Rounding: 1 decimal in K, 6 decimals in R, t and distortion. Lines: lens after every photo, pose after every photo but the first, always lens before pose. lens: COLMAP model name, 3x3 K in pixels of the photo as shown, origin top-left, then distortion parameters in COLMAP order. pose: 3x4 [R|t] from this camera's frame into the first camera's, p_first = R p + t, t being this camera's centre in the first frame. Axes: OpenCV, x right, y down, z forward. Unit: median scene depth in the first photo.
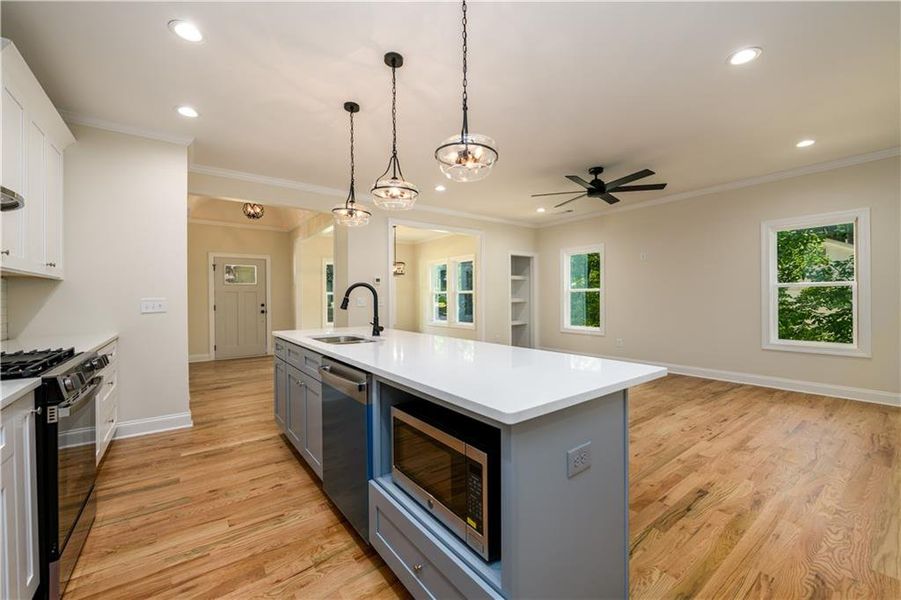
lens RADIAL K [[361.1, 0, 450.5], [0, 361.1, 300.0], [0, 0, 1]] dist [0.002474, 0.000047]
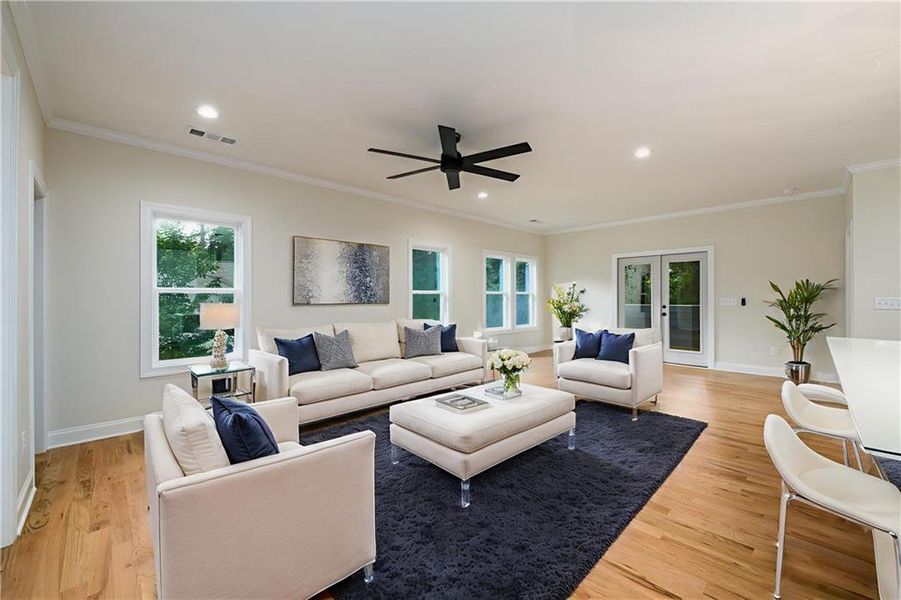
lens RADIAL K [[361.1, 0, 450.5], [0, 361.1, 300.0], [0, 0, 1]] dist [0.002474, 0.000047]
pose [[-0.137657, 0.006411, 0.990459, -0.506881], [0.011209, 0.999925, -0.004915, -0.010337], [-0.990417, 0.010426, -0.137718, 1.590139]]
